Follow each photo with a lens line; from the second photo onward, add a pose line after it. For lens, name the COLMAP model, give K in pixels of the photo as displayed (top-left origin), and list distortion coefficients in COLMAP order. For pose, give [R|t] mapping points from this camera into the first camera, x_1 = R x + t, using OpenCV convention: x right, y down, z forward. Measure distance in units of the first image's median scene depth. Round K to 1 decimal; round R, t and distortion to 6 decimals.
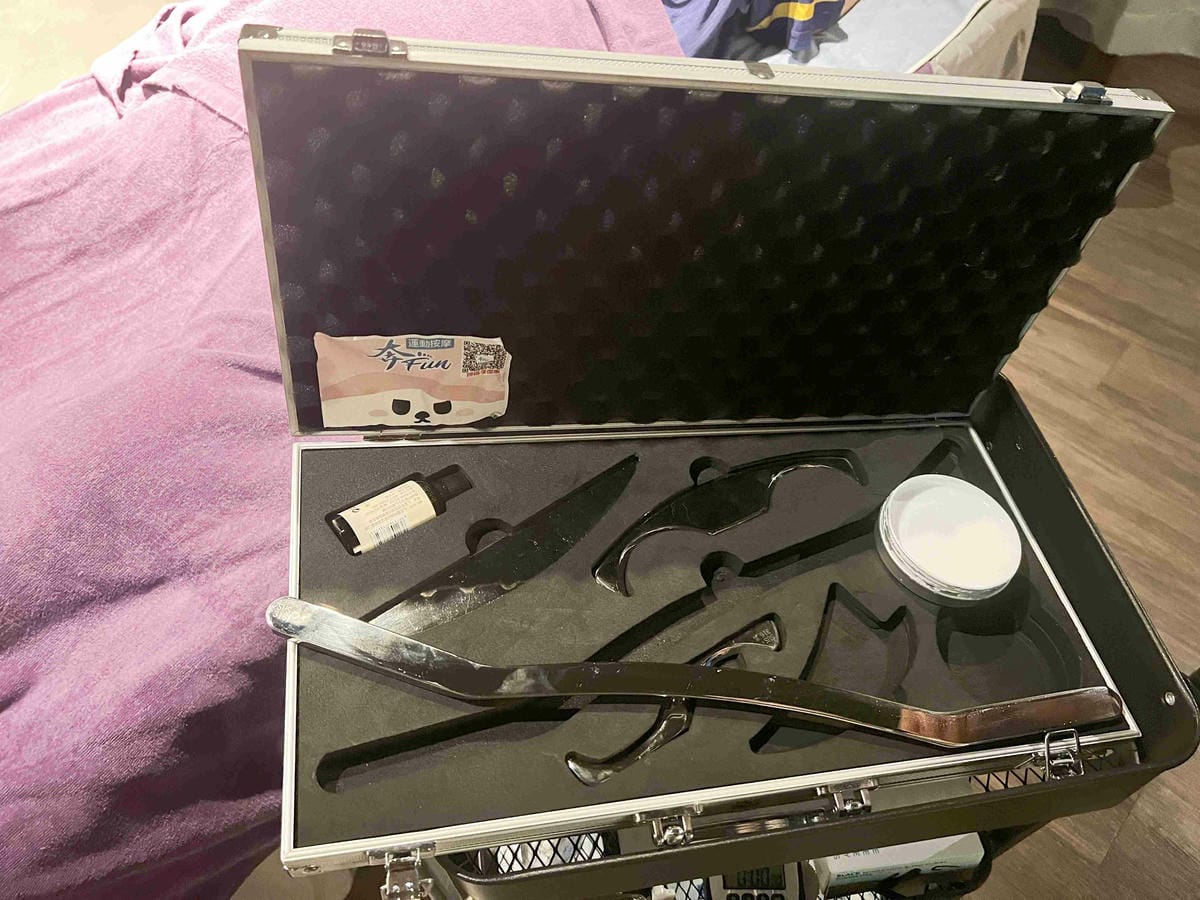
lens RADIAL K [[906.3, 0, 598.7], [0, 906.3, 462.7], [0, 0, 1]] dist [0.101138, -0.155562]
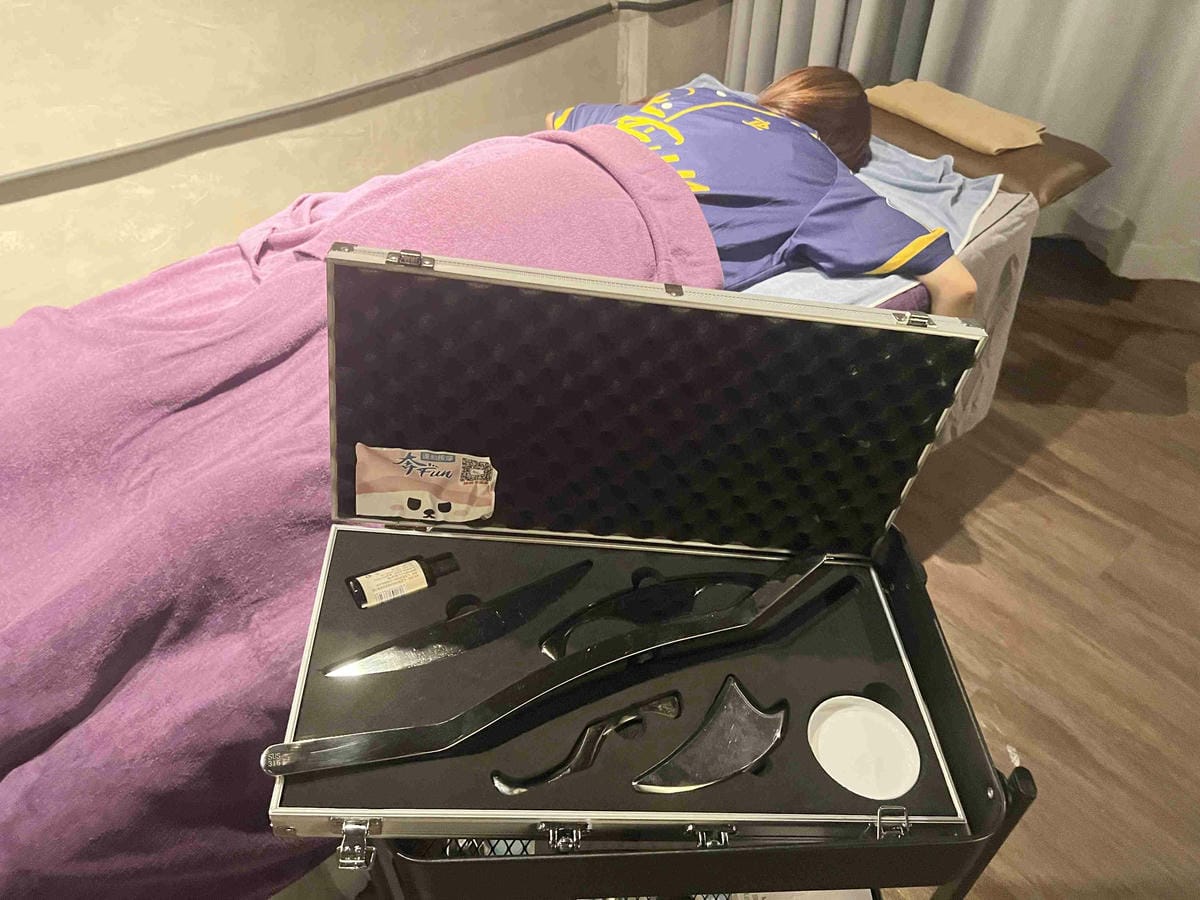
lens RADIAL K [[903.8, 0, 600.0], [0, 903.8, 450.0], [0, 0, 1]] dist [0.056681, -0.083128]
pose [[0.992737, 0.083015, -0.087076, 0.163695], [-0.097844, 0.978257, -0.182866, 0.078154], [0.070002, 0.190057, 0.979274, -0.297364]]
